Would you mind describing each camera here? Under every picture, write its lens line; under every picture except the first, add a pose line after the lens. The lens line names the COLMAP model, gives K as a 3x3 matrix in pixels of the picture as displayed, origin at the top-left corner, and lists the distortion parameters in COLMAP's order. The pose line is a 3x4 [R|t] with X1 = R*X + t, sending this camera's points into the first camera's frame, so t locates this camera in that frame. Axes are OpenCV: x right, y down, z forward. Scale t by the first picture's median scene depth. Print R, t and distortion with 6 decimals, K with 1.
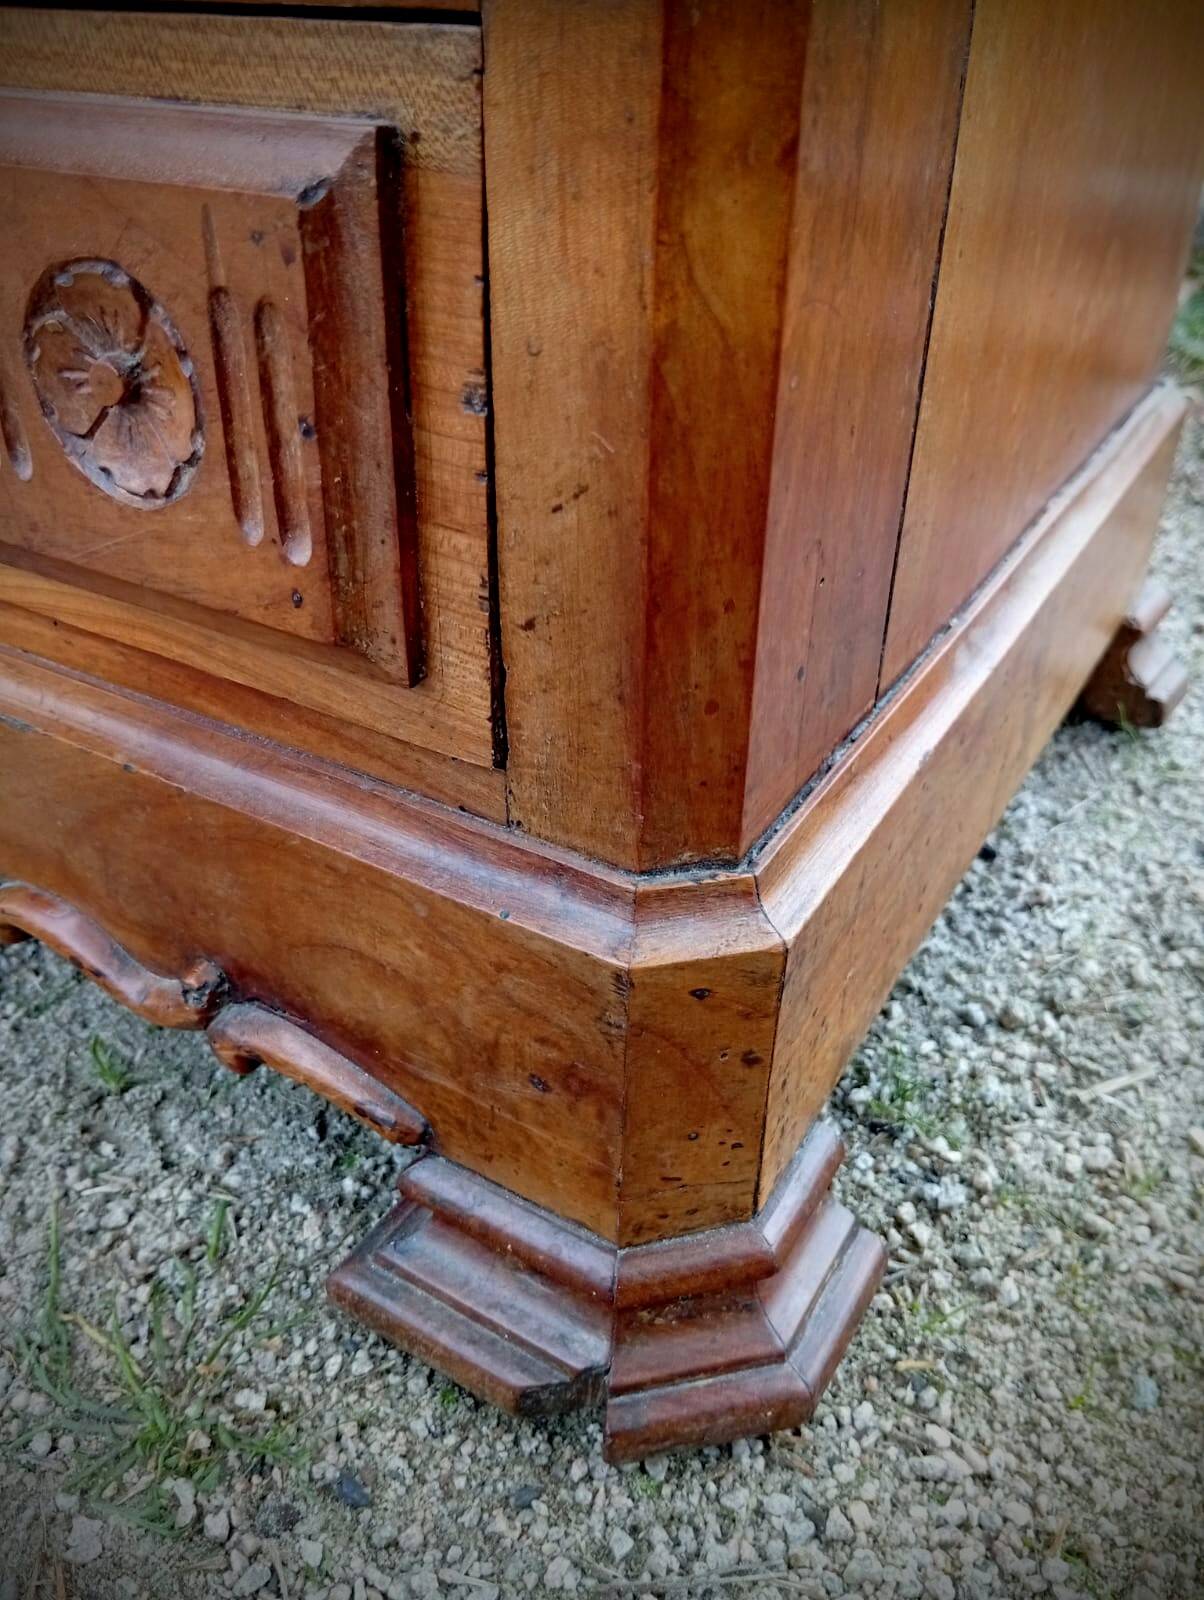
lens RADIAL K [[1315.2, 0, 601.7], [0, 1315.2, 815.0], [0, 0, 1]] dist [0.042247, -0.121743]
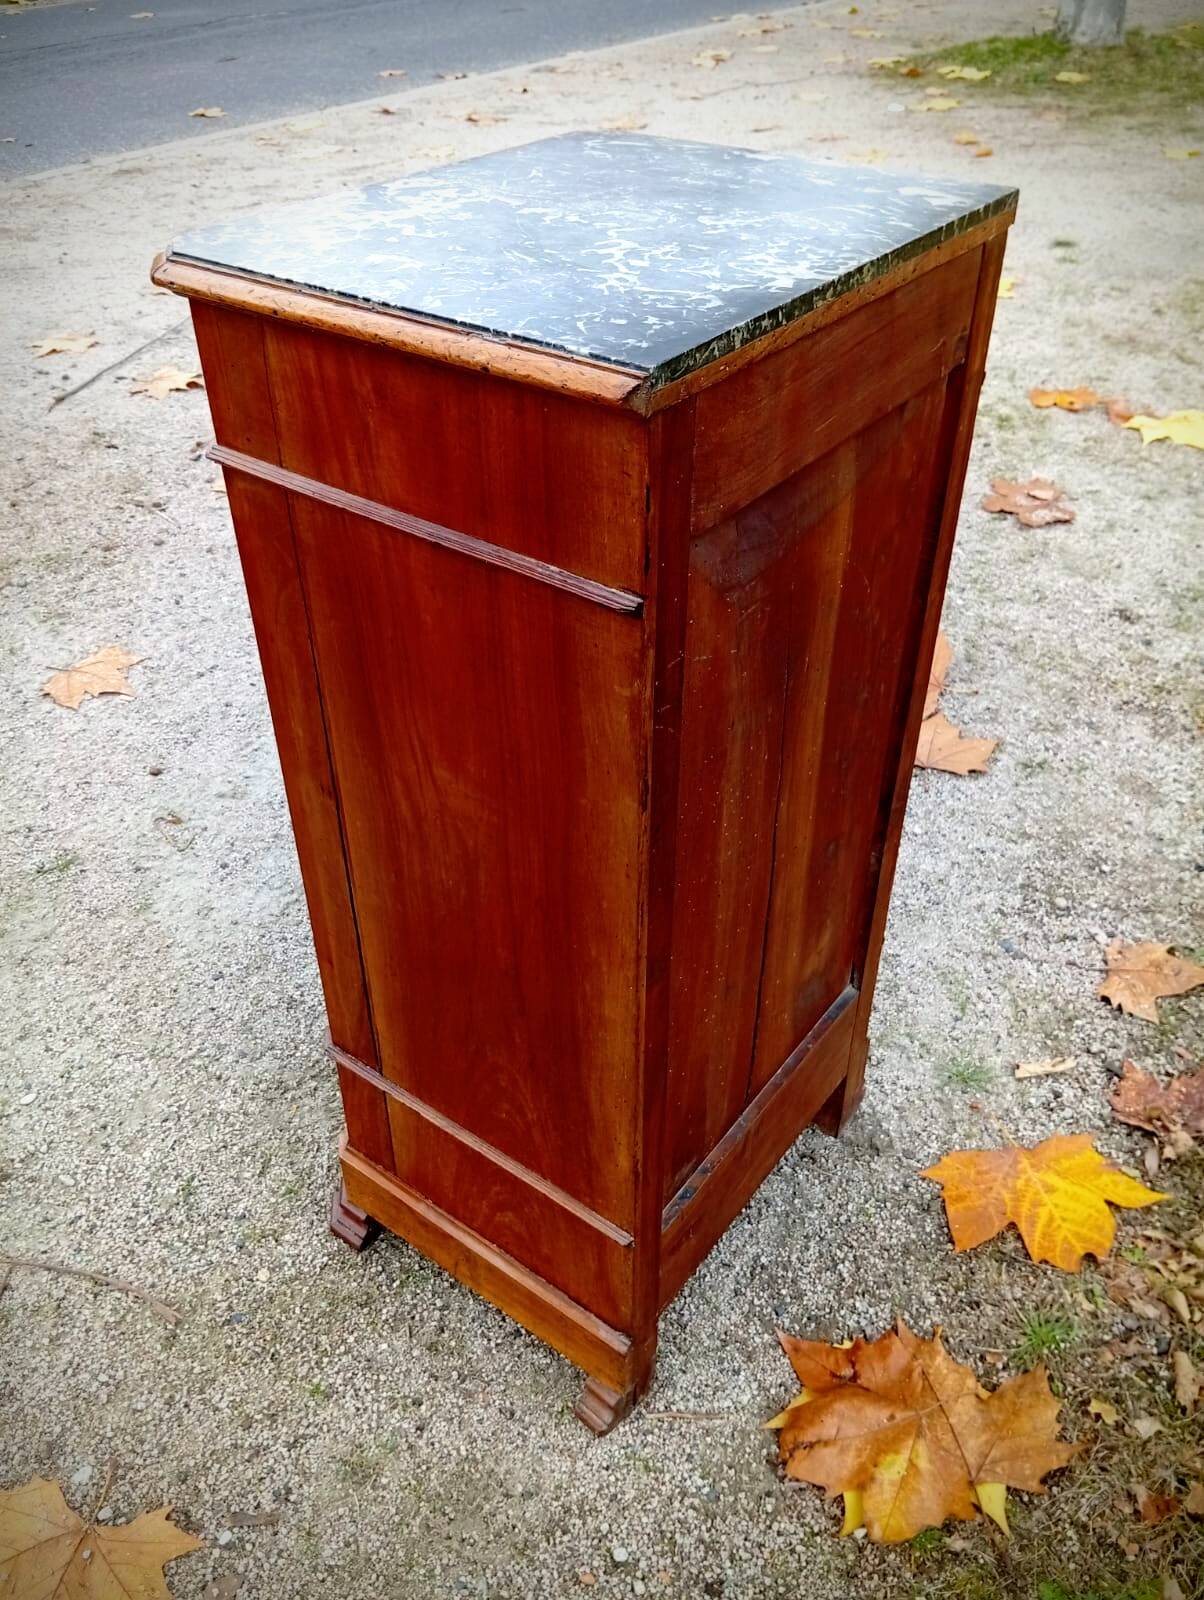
lens RADIAL K [[1315.2, 0, 595.3], [0, 1315.2, 803.4], [0, 0, 1]] dist [0.042247, -0.121743]
pose [[-0.108995, 0.597619, -0.794337, 2.966929], [-0.552473, 0.627892, 0.548201, -3.764032], [0.826374, 0.498601, 0.261731, -0.299849]]
